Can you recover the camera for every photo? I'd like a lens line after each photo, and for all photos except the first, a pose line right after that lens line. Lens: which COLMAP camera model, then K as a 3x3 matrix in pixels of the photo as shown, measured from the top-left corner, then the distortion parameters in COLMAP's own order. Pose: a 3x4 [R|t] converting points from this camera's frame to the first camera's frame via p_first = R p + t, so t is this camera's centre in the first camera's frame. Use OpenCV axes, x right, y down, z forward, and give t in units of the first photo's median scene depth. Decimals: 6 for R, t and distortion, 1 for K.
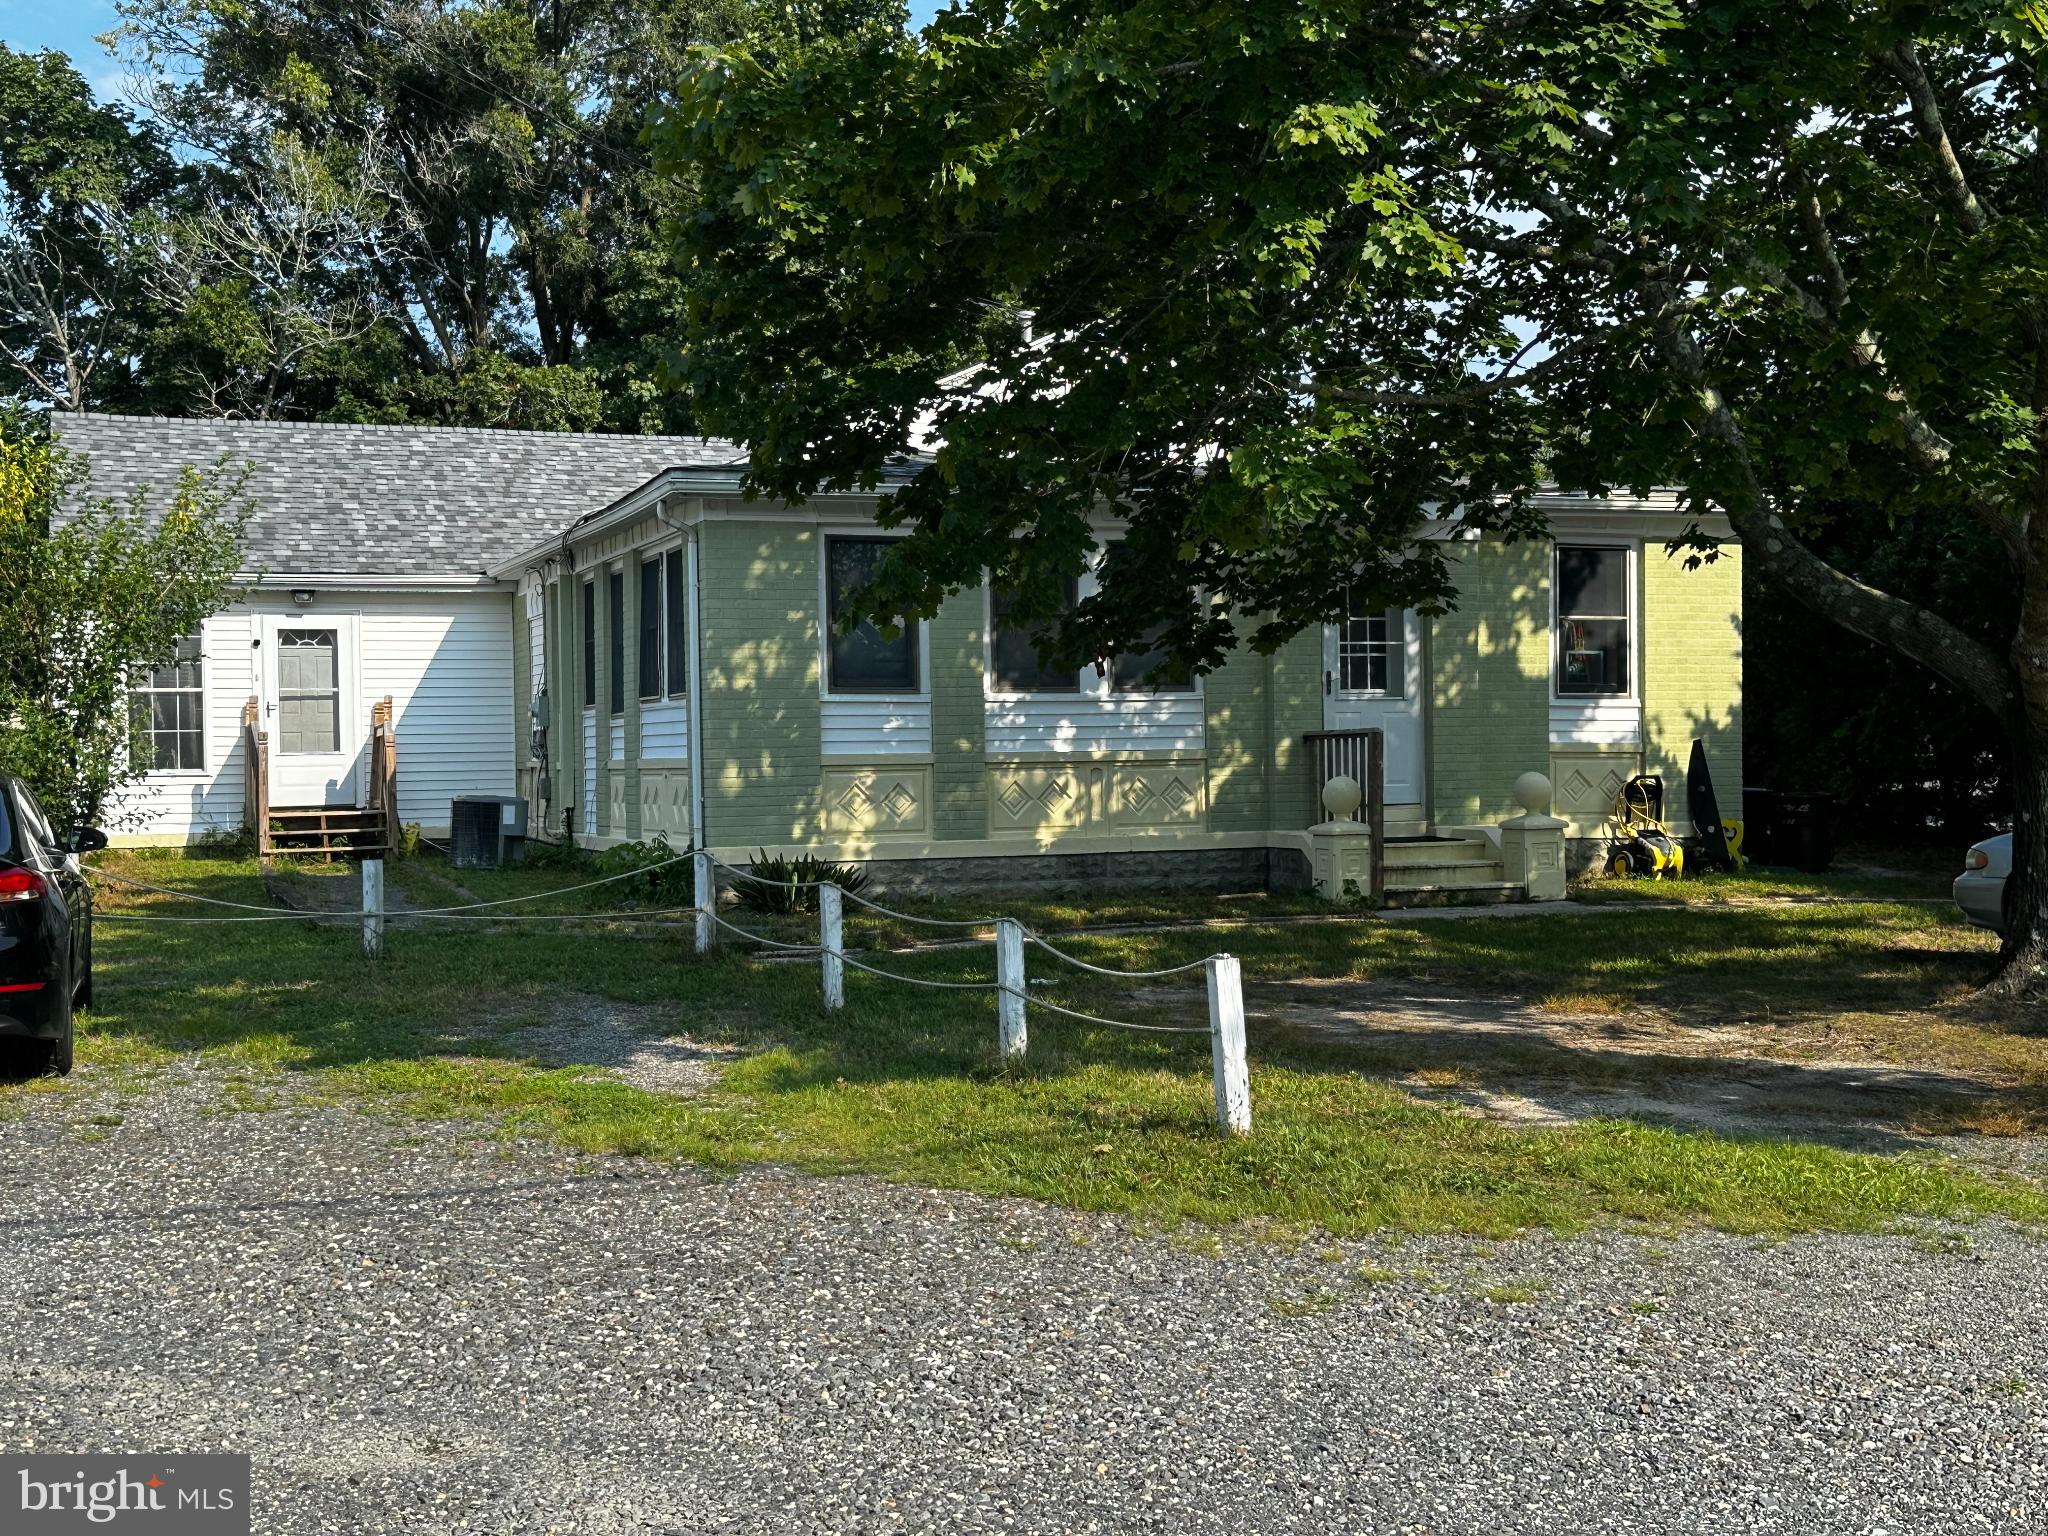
lens RADIAL K [[2498.8, 0, 1024.0], [0, 2498.8, 768.0], [0, 0, 1]] dist [0.141050, 0.010285]
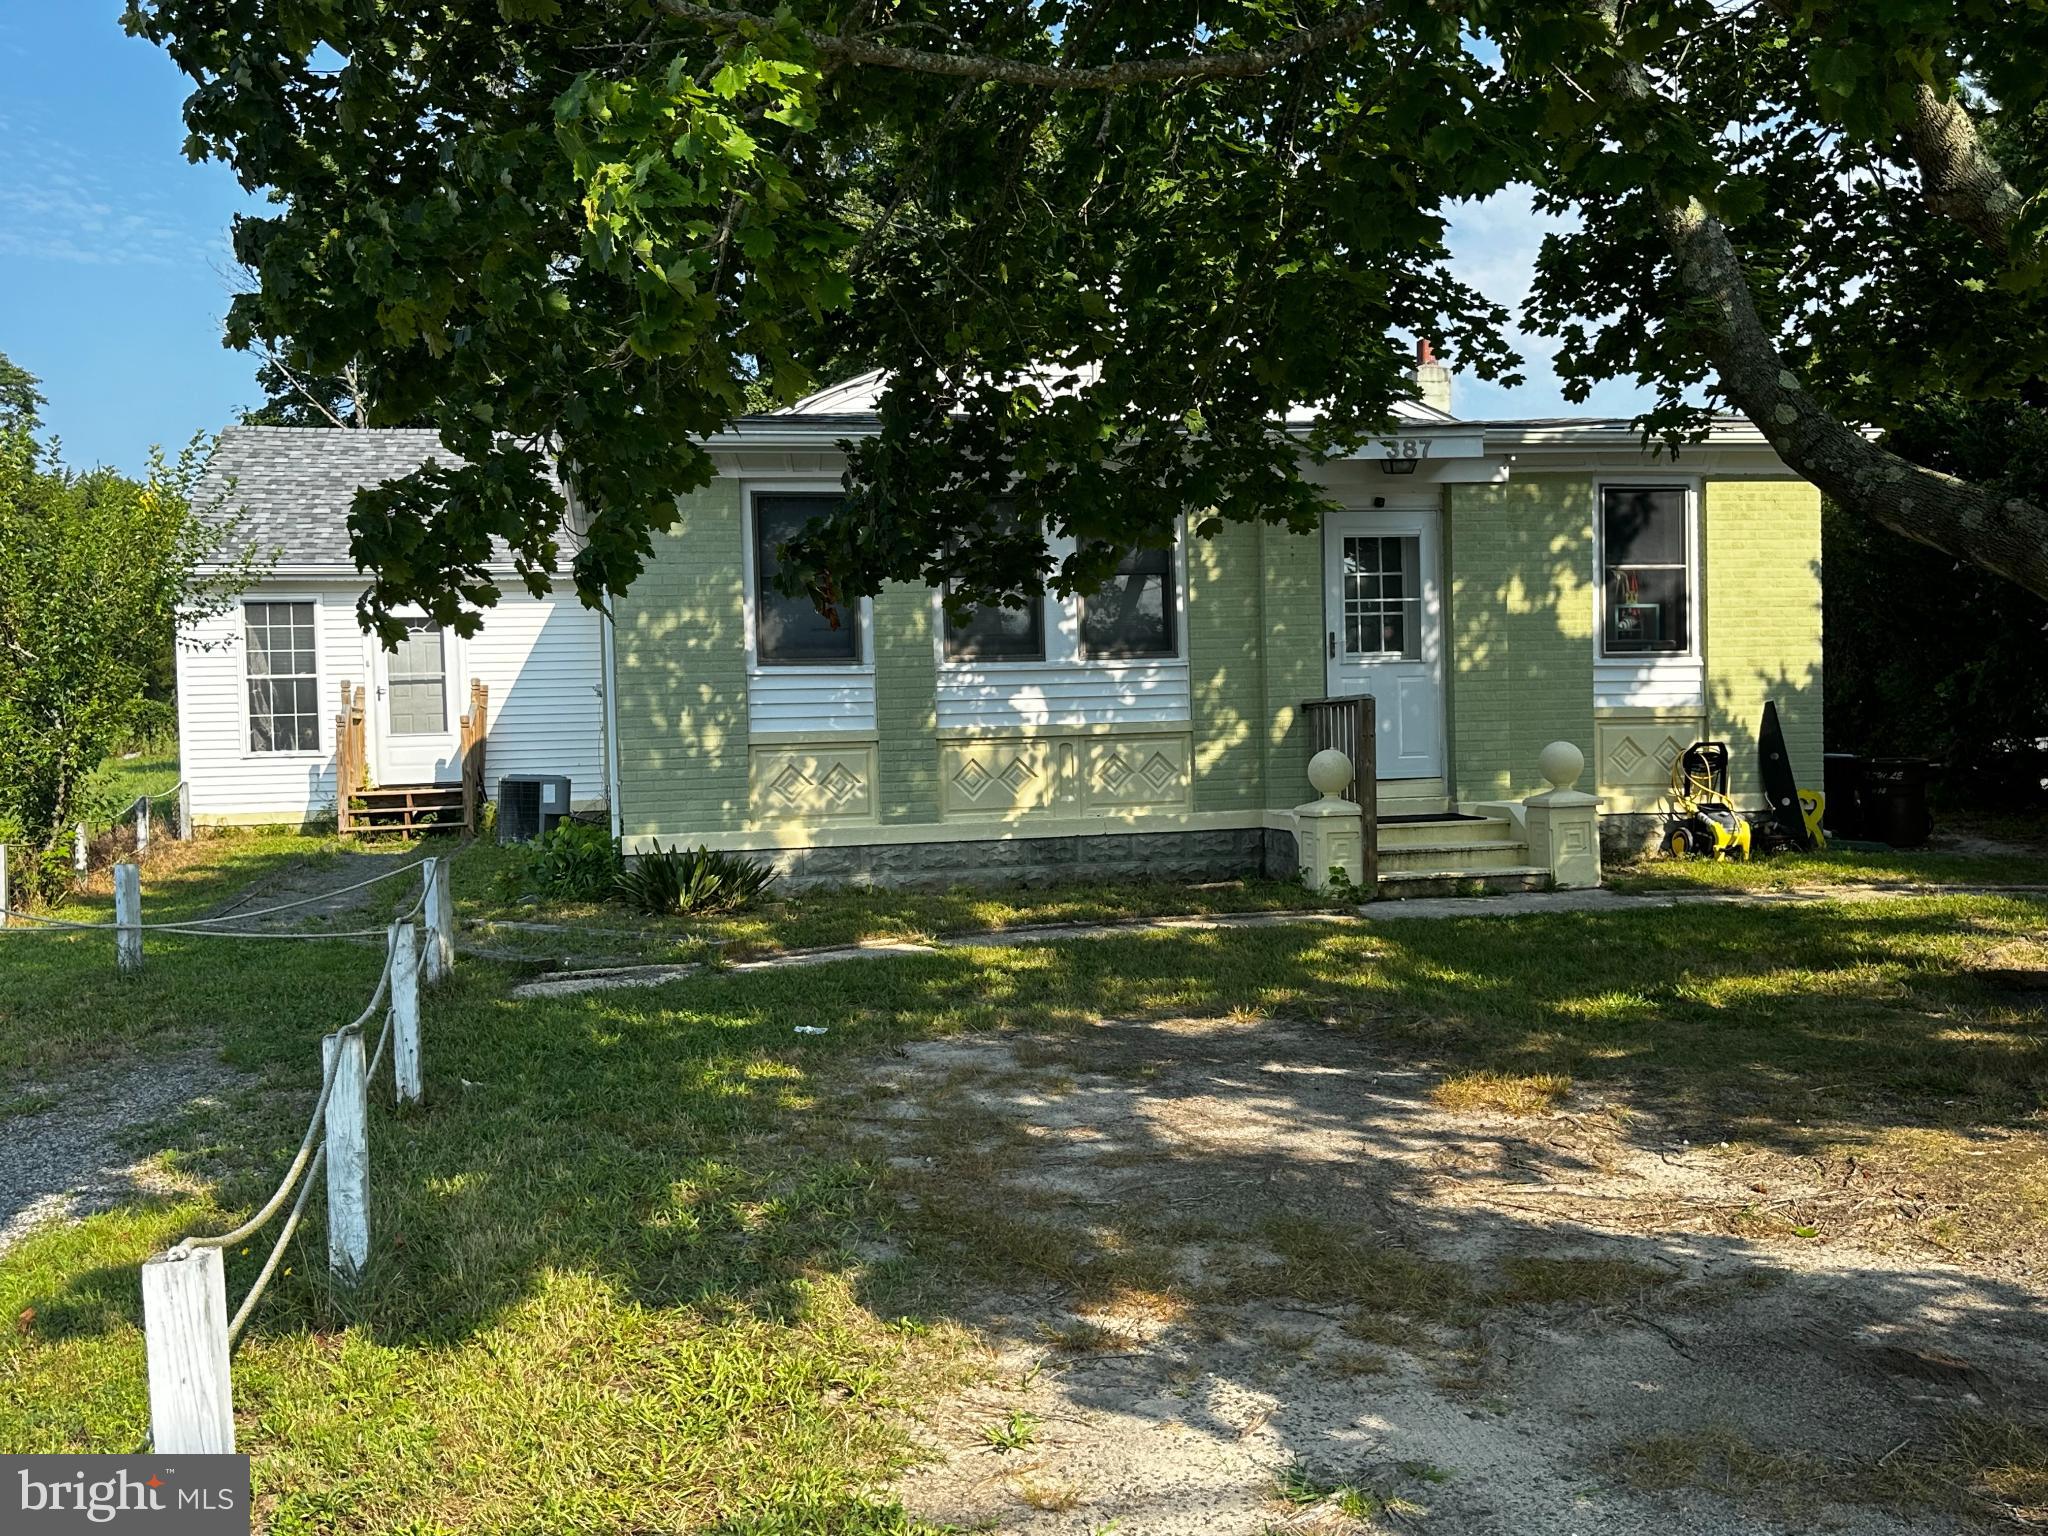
lens RADIAL K [[1927.3, 0, 1024.0], [0, 1927.3, 768.0], [0, 0, 1]] dist [0.154892, -0.284613]
pose [[0.990053, -0.009806, -0.140354, 0.104217], [0.012295, 0.999782, 0.016878, -0.002869], [0.140157, -0.018435, 0.989958, 0.280150]]
